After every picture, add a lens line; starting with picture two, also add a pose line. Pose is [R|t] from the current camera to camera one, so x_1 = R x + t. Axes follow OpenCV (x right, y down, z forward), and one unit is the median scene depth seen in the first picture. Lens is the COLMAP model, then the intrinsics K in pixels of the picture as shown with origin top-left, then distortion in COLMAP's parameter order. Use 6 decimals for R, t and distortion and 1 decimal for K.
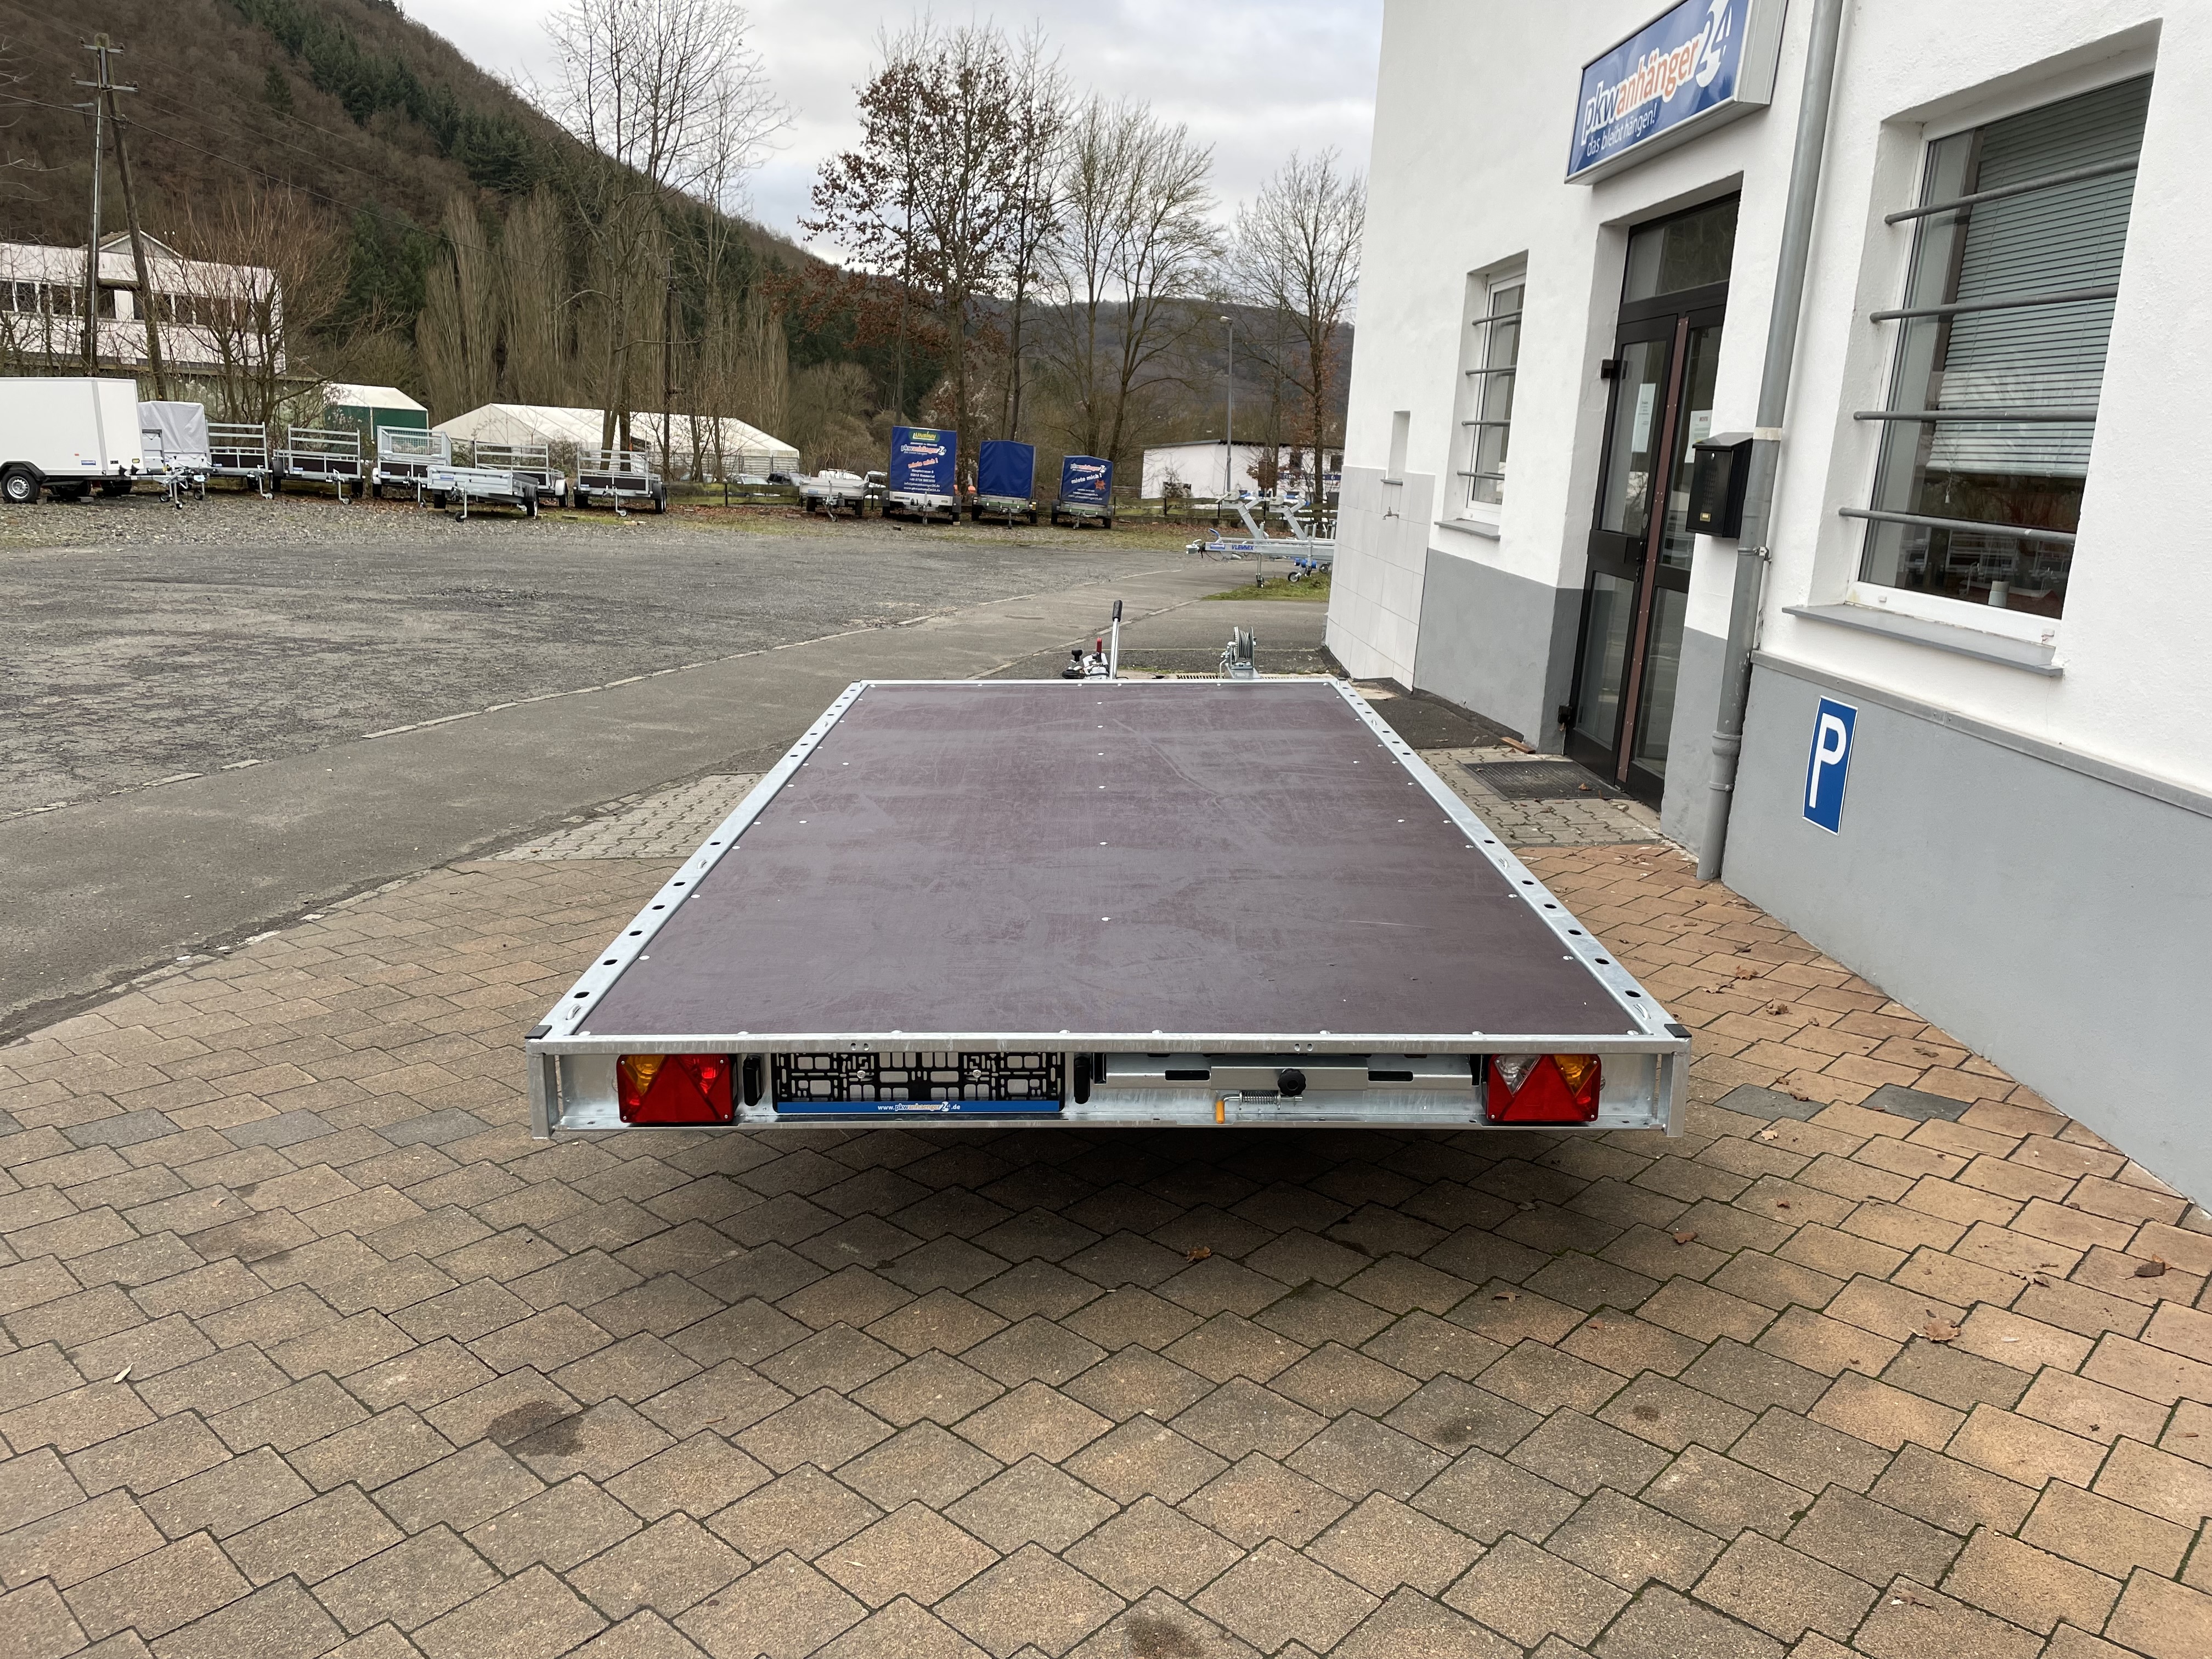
lens RADIAL K [[1660.0, 0, 1116.3], [0, 1660.0, 817.1], [0, 0, 1]] dist [0.087411, -0.110621]
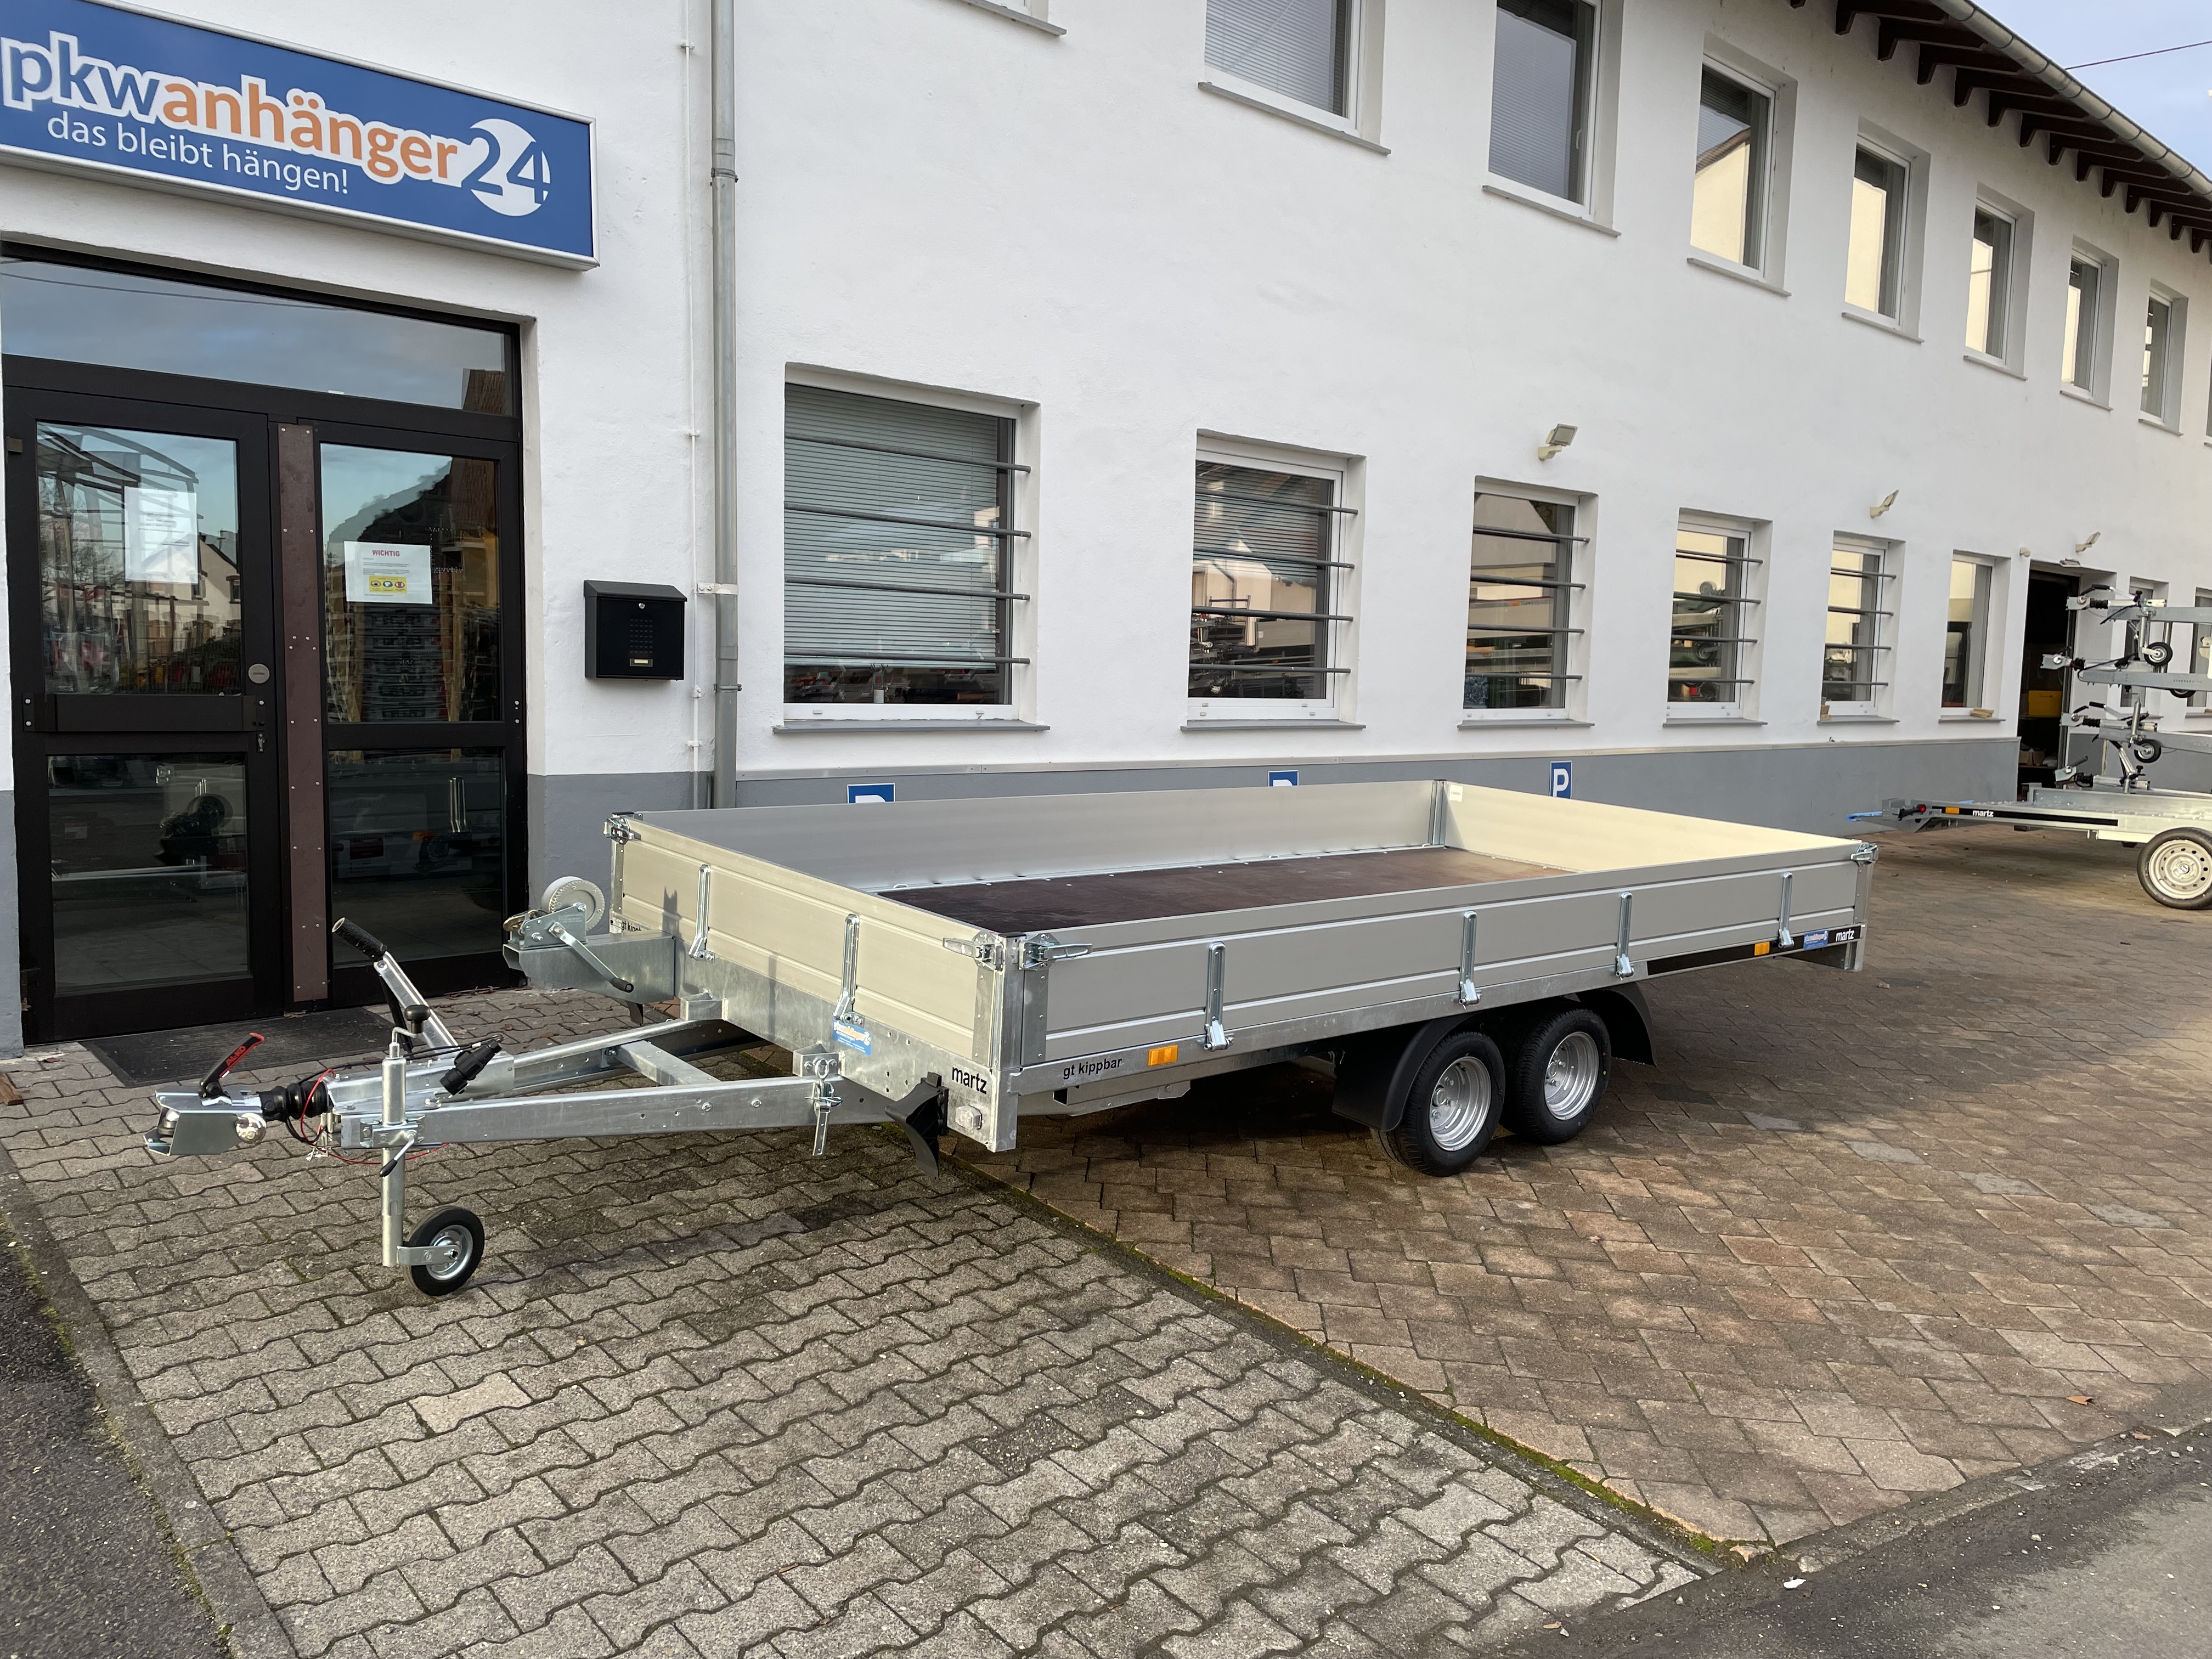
lens RADIAL K [[1660.0, 0, 1116.2], [0, 1660.0, 822.3], [0, 0, 1]] dist [0.087411, -0.110621]
pose [[-0.649268, -0.138728, 0.747801, -0.778659], [0.113472, 0.954550, 0.275604, -0.413294], [-0.752047, 0.263796, -0.604017, 1.755208]]
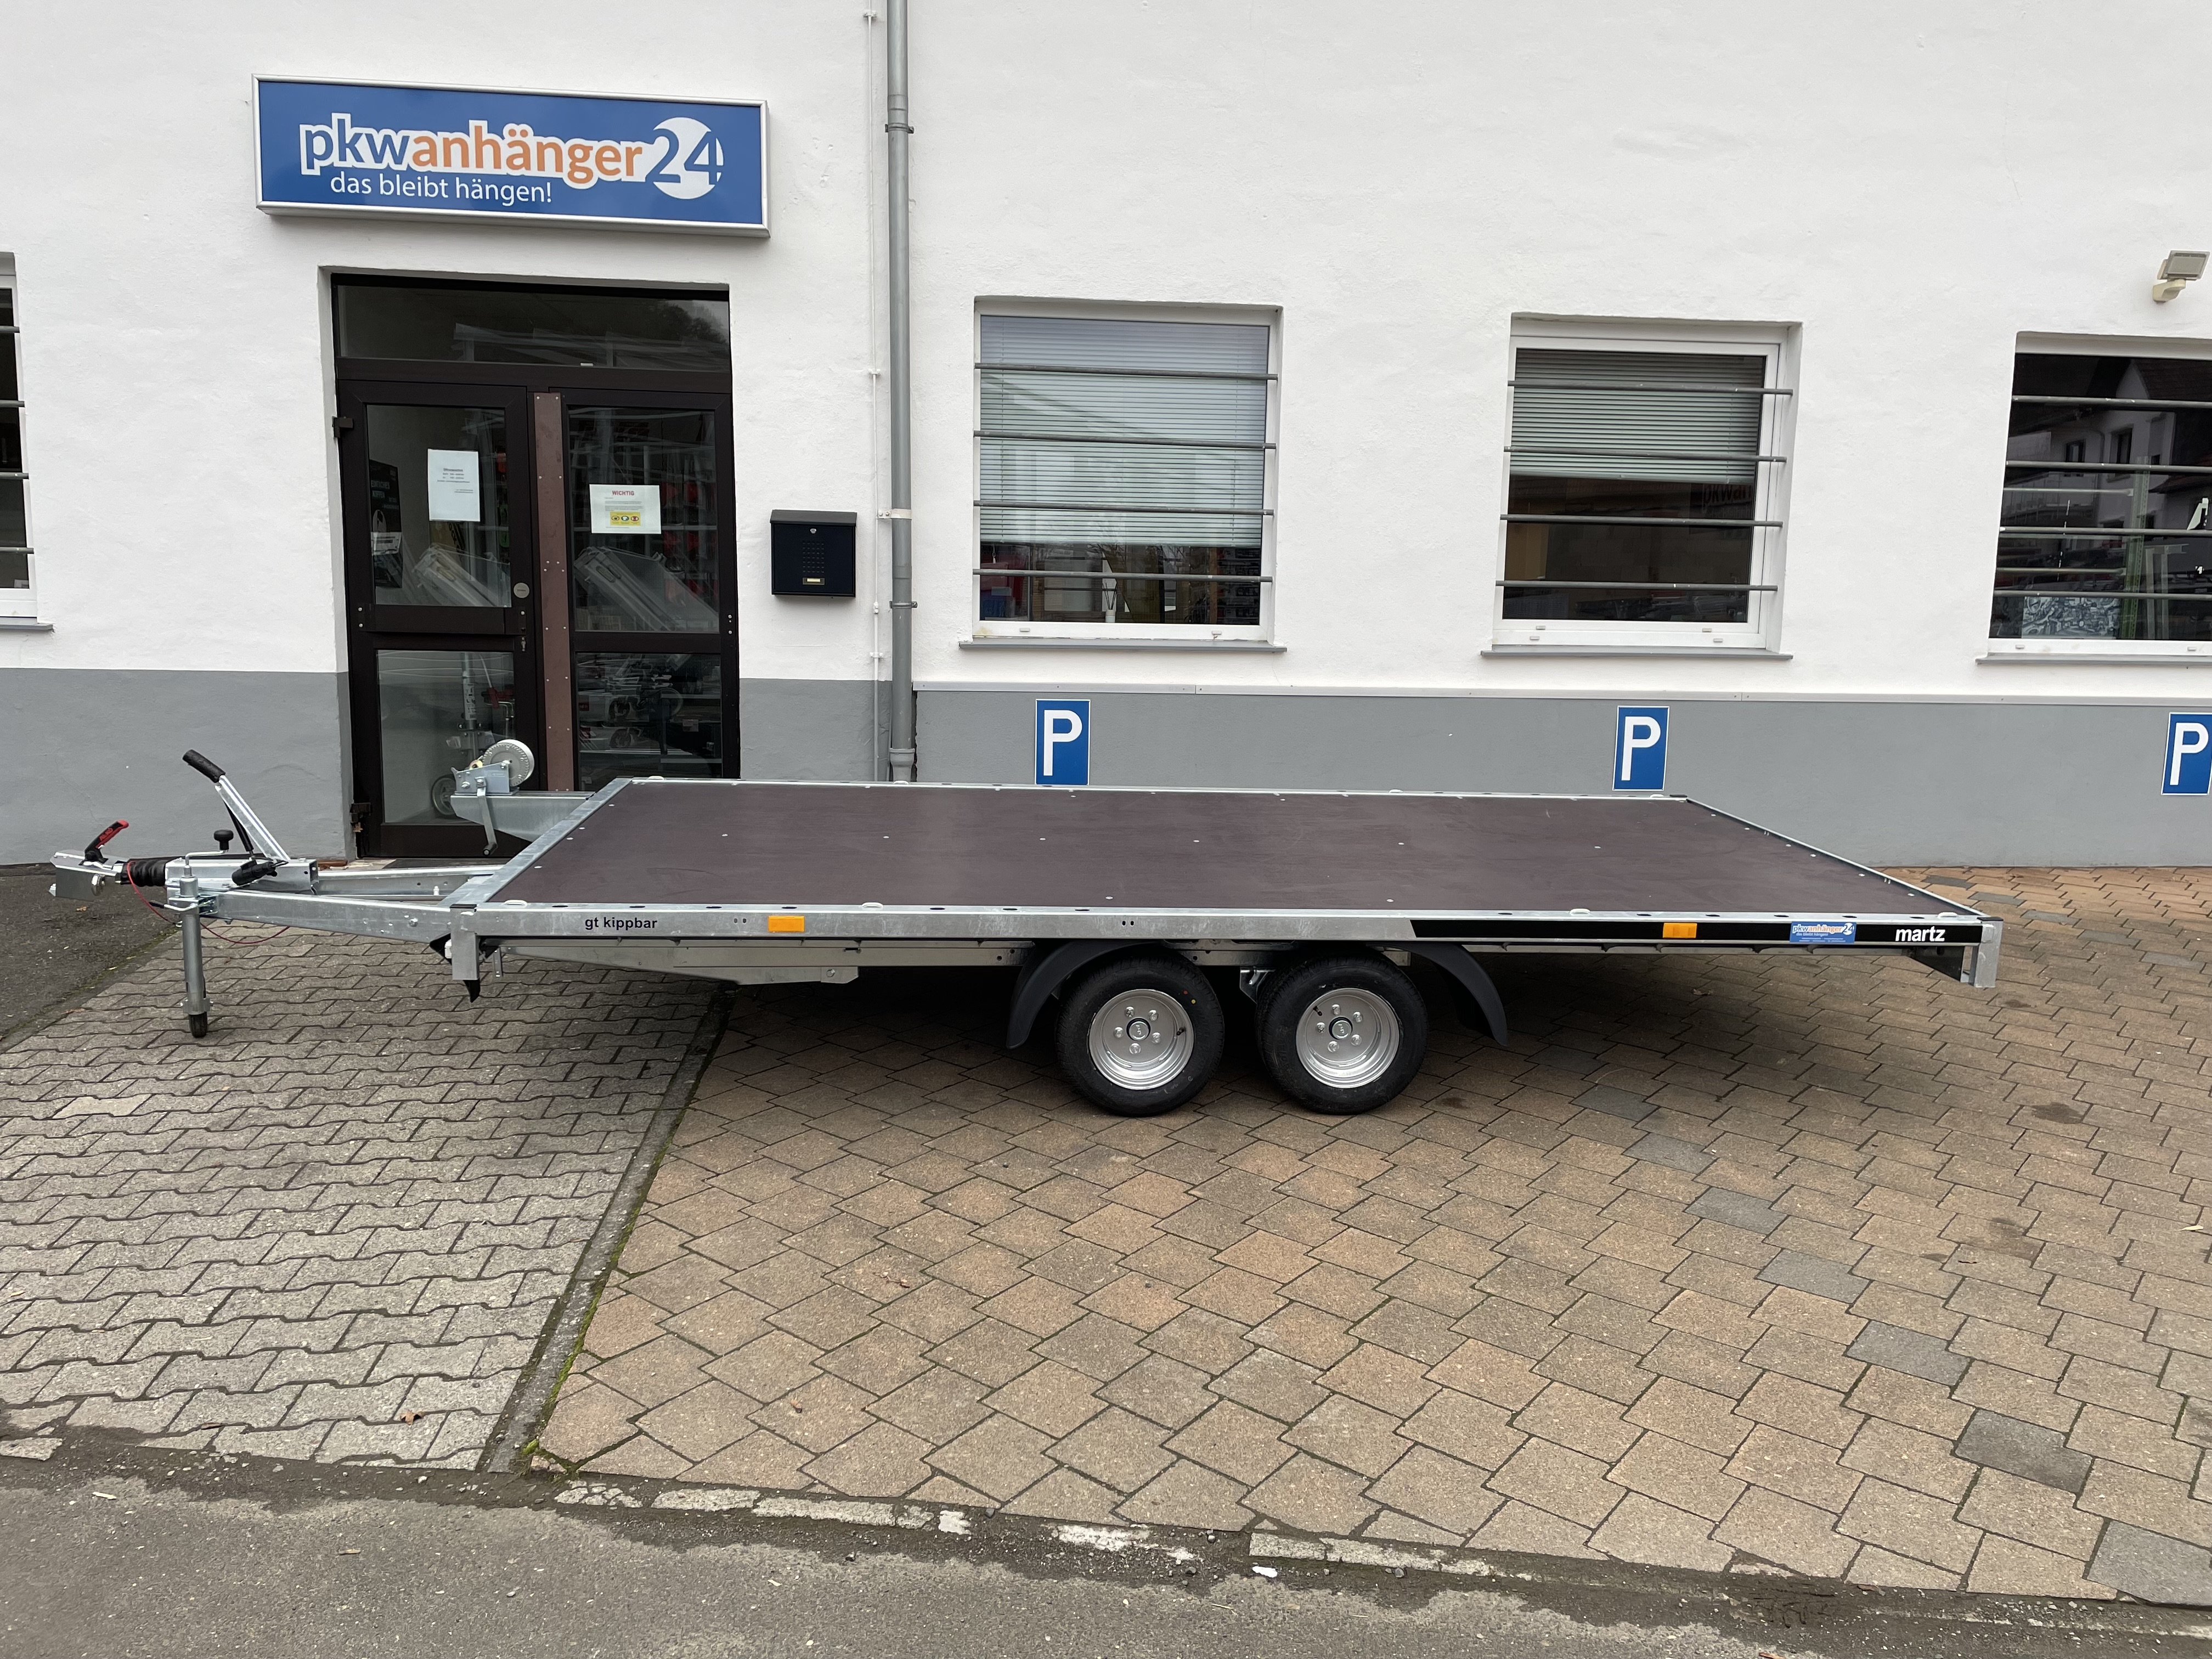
lens RADIAL K [[1660.0, 0, 1112.3], [0, 1660.0, 824.0], [0, 0, 1]] dist [0.087411, -0.110621]
pose [[-0.071336, -0.187116, 0.979744, -1.046029], [0.203413, 0.958876, 0.197941, -0.250134], [-0.976491, 0.213413, -0.030341, 1.059247]]
